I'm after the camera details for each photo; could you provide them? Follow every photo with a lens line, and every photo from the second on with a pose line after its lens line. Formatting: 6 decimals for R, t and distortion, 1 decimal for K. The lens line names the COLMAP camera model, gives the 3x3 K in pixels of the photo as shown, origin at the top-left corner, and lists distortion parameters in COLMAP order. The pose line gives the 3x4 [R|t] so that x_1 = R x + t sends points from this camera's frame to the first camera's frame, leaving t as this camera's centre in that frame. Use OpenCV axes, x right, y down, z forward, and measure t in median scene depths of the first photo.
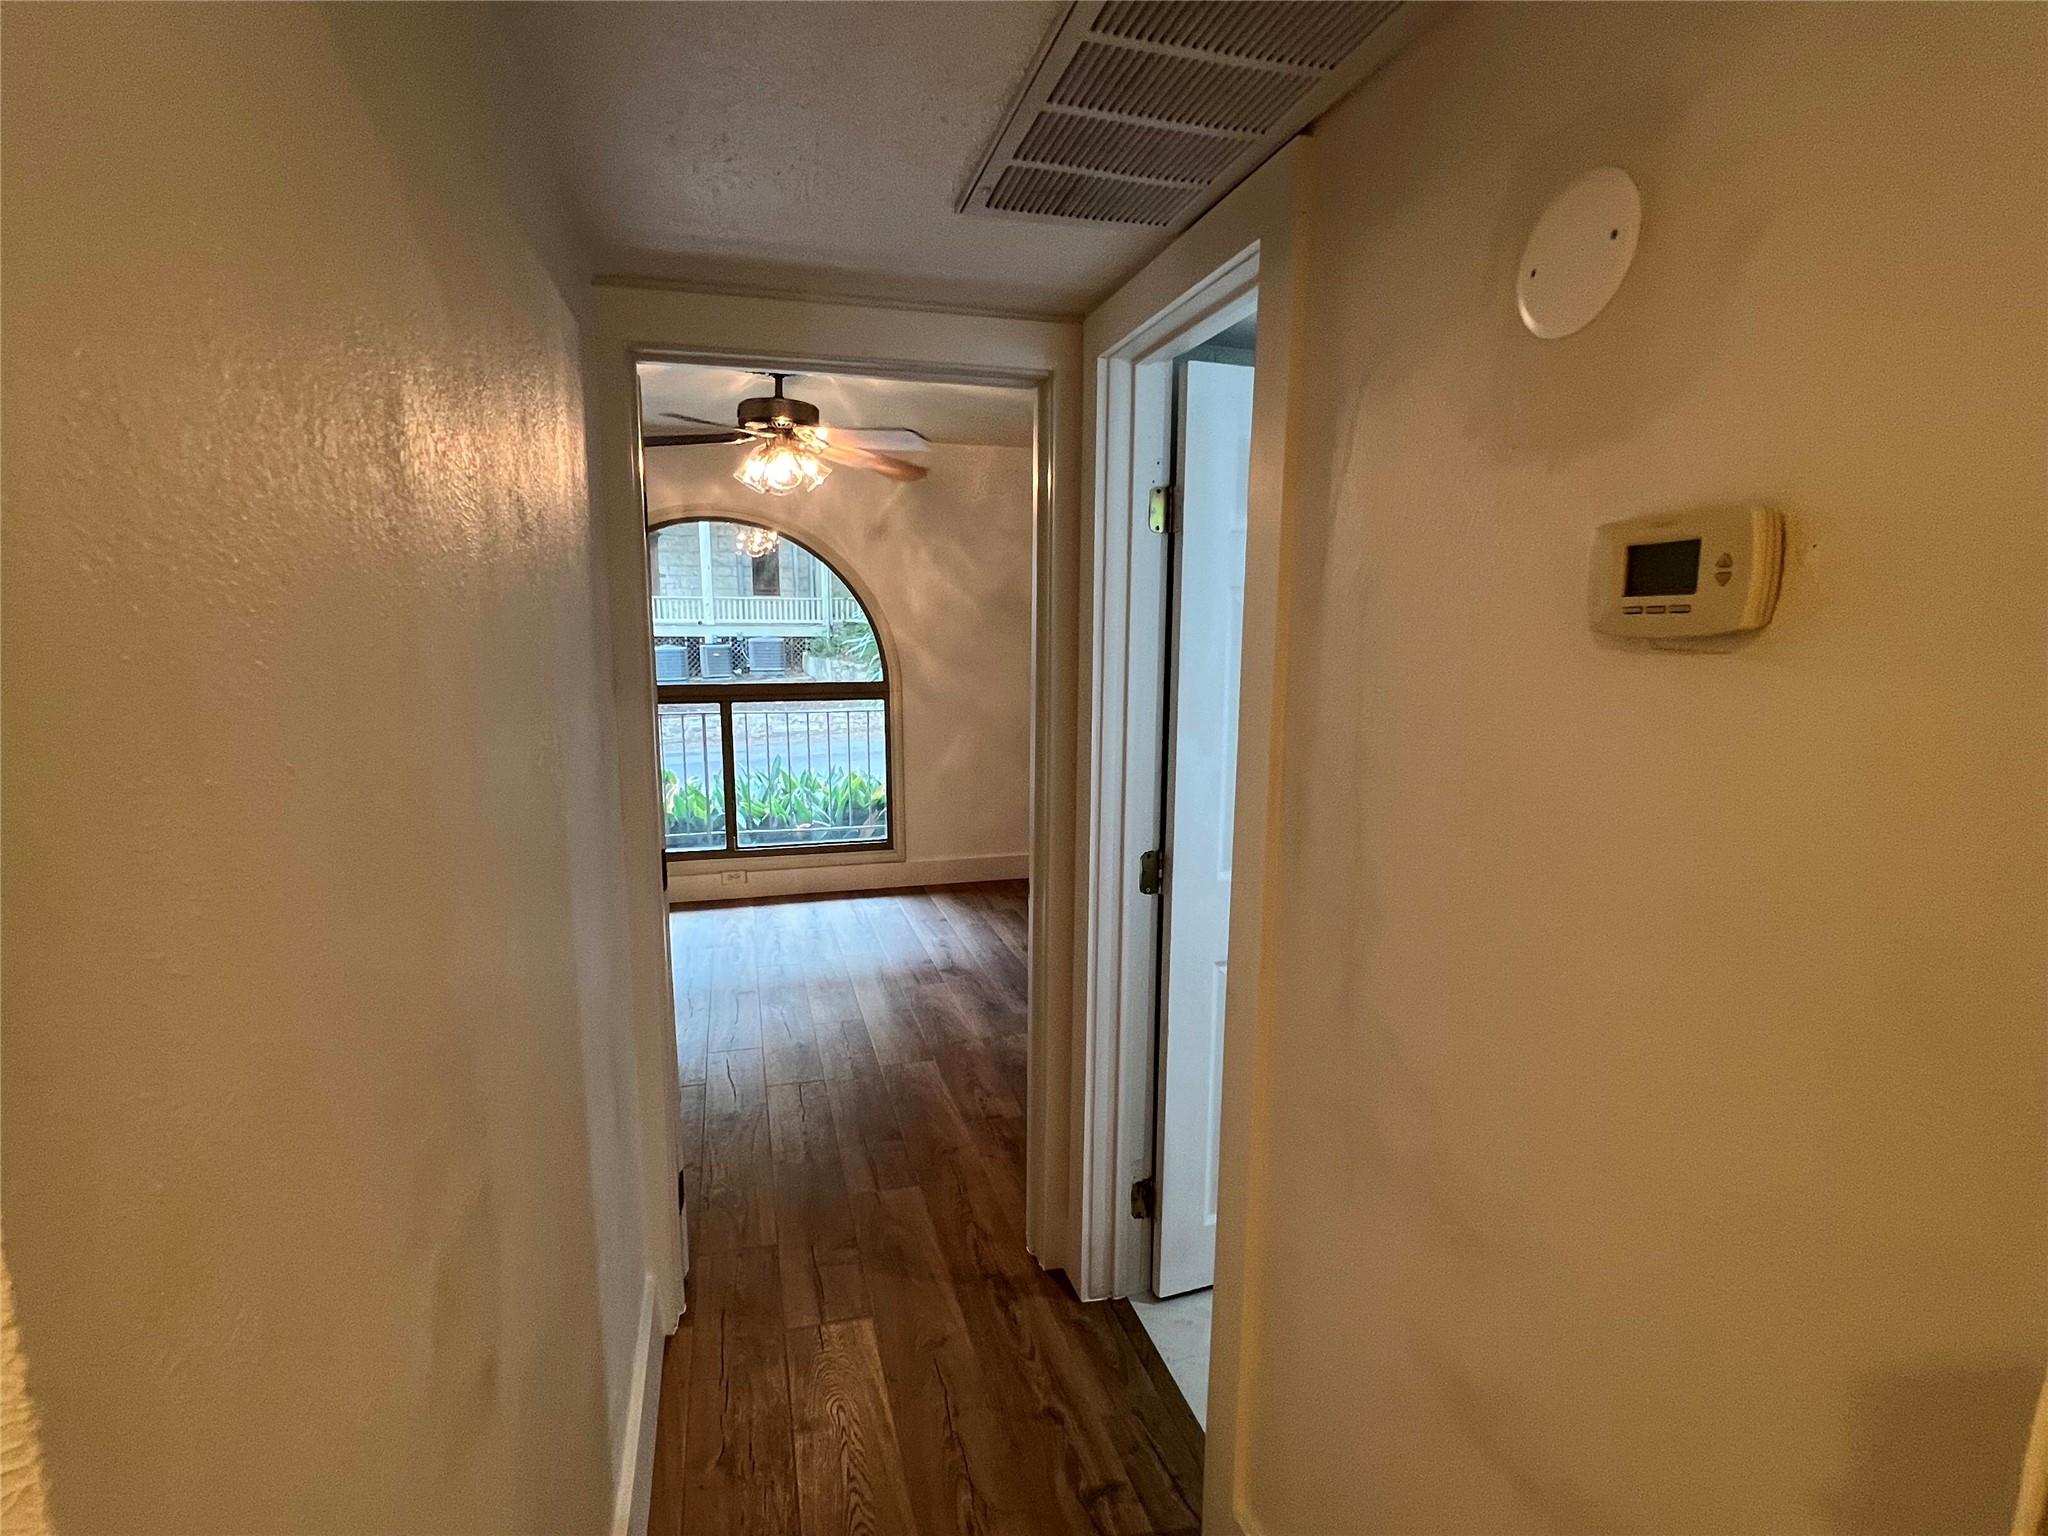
lens RADIAL K [[1019.7, 0, 1002.7], [0, 1019.7, 789.7], [0, 0, 1]] dist [-0.005952, 0.001963]
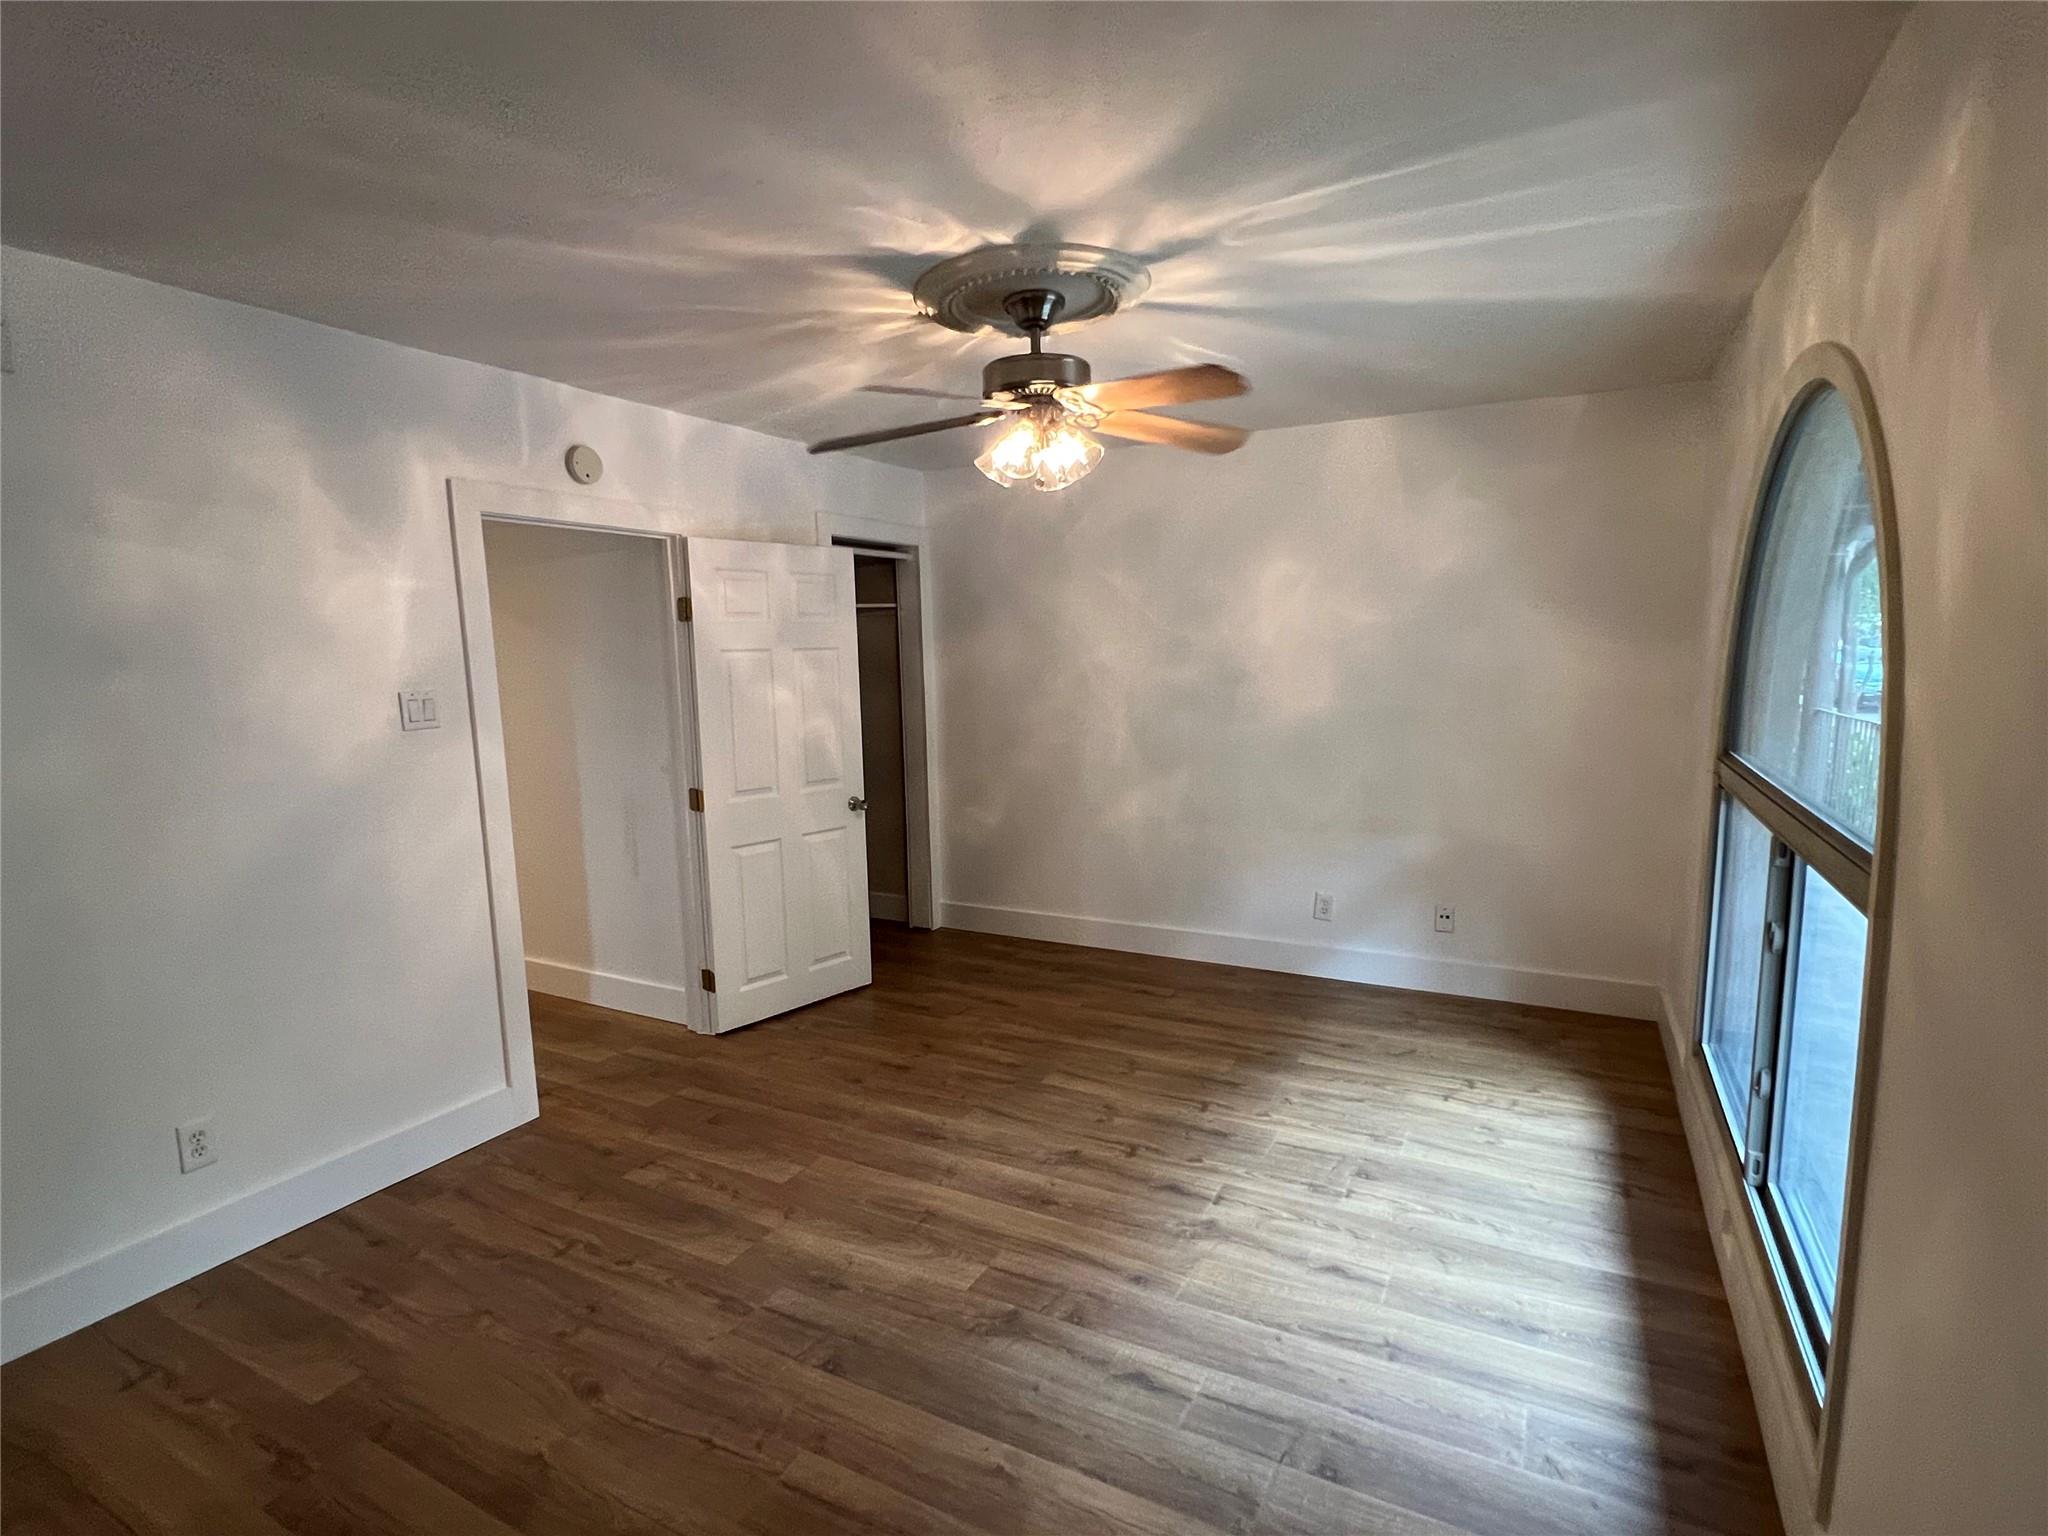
lens RADIAL K [[1019.7, 0, 1002.7], [0, 1019.7, 789.7], [0, 0, 1]] dist [-0.005952, 0.001963]
pose [[-0.690420, 0.117999, -0.713720, 0.224690], [-0.090443, 0.964786, 0.246998, -0.166325], [0.717733, 0.235084, -0.655435, 0.974245]]
